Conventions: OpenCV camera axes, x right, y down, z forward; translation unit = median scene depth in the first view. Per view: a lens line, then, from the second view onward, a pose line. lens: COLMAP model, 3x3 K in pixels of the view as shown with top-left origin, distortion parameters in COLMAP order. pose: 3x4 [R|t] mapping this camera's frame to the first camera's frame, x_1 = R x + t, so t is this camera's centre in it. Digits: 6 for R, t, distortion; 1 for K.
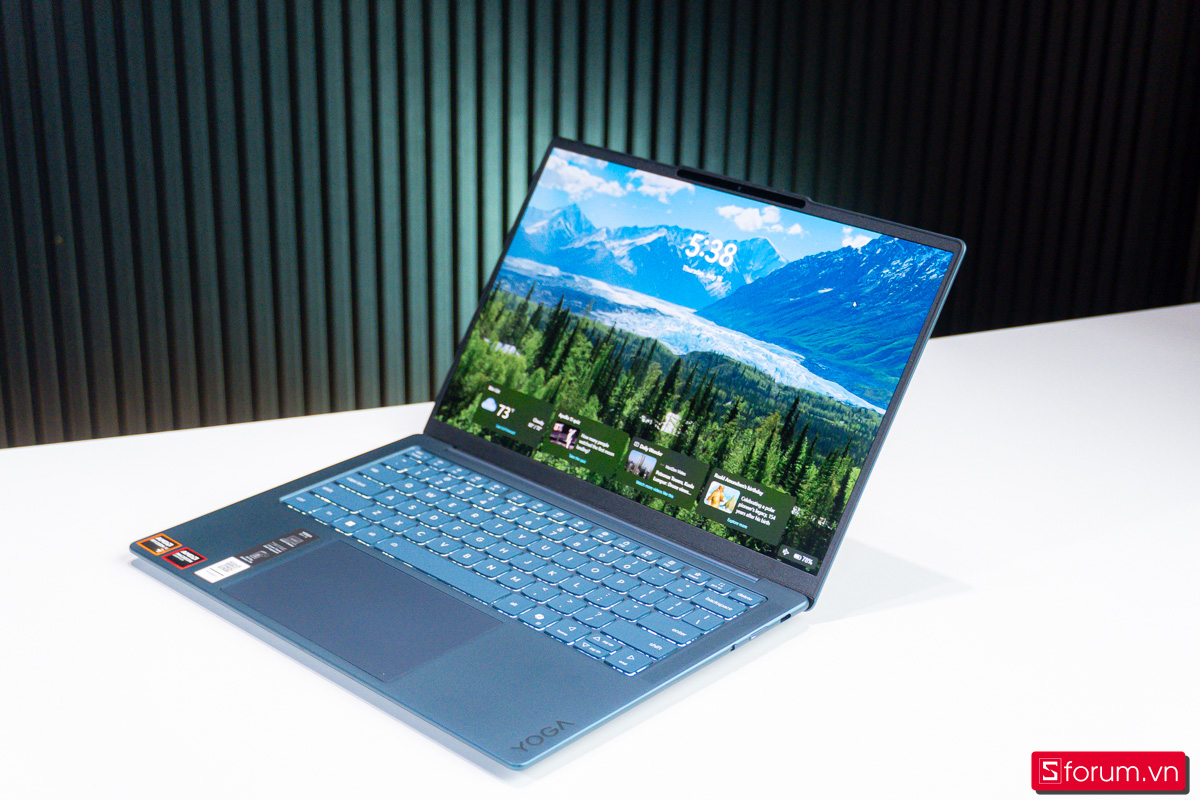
lens RADIAL K [[1877.4, 0, 600.0], [0, 1877.4, 400.0], [0, 0, 1]] dist [0.019050, 0.099430]
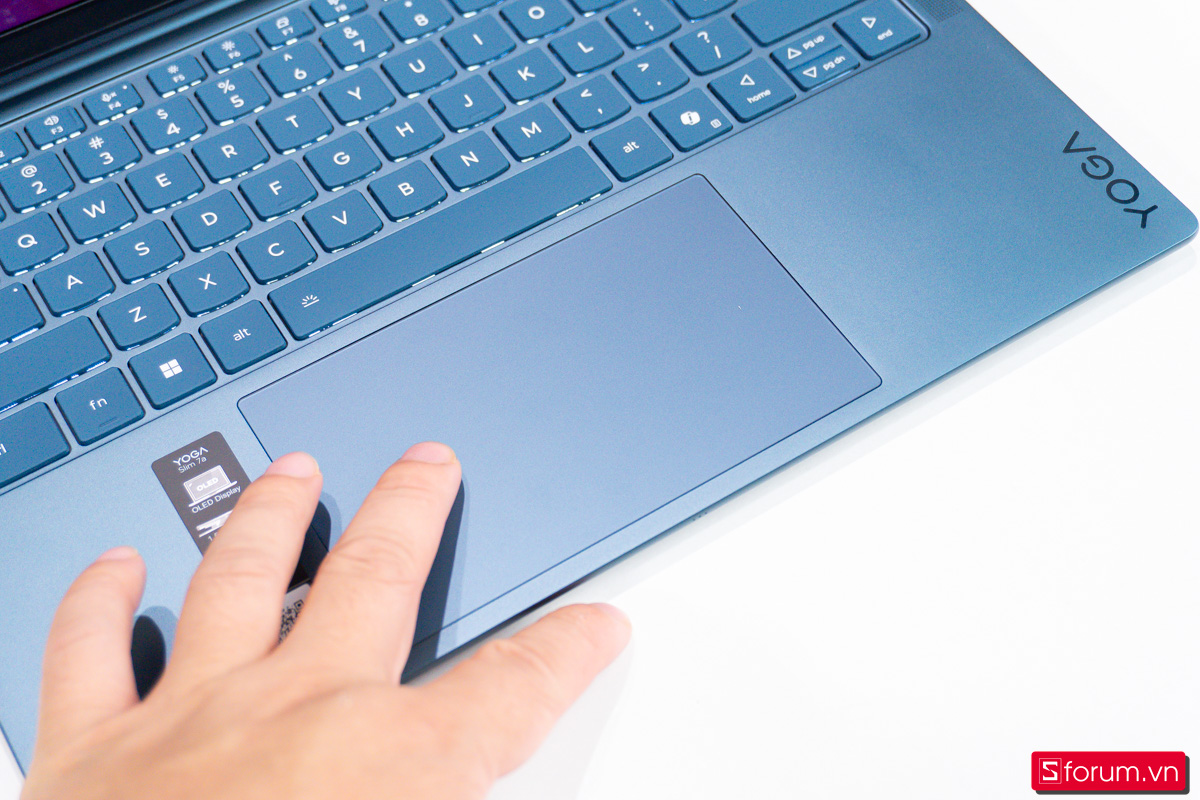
lens RADIAL K [[1803.7, 0, 600.0], [0, 1803.7, 400.0], [0, 0, 1]] dist [0.044099, 0.070461]
pose [[0.249708, -0.806526, 0.535875, -0.338035], [0.395744, 0.590080, 0.703699, -0.182597], [-0.883761, 0.036350, 0.466525, 0.729498]]
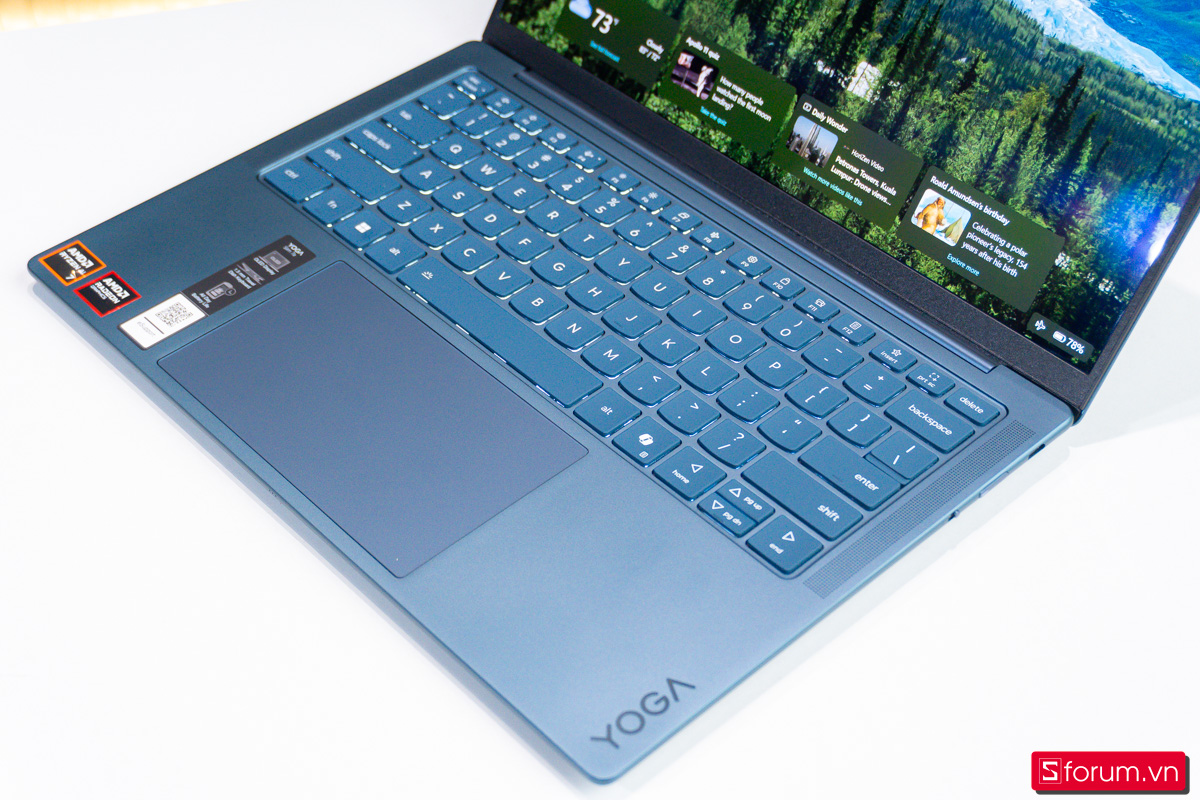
lens RADIAL K [[1877.4, 0, 600.0], [0, 1877.4, 400.0], [0, 0, 1]] dist [0.019050, 0.099430]
pose [[0.997645, 0.035285, -0.058815, -0.009944], [-0.011824, 0.933159, 0.359268, -0.115490], [0.067561, -0.357727, 0.931379, 0.378108]]
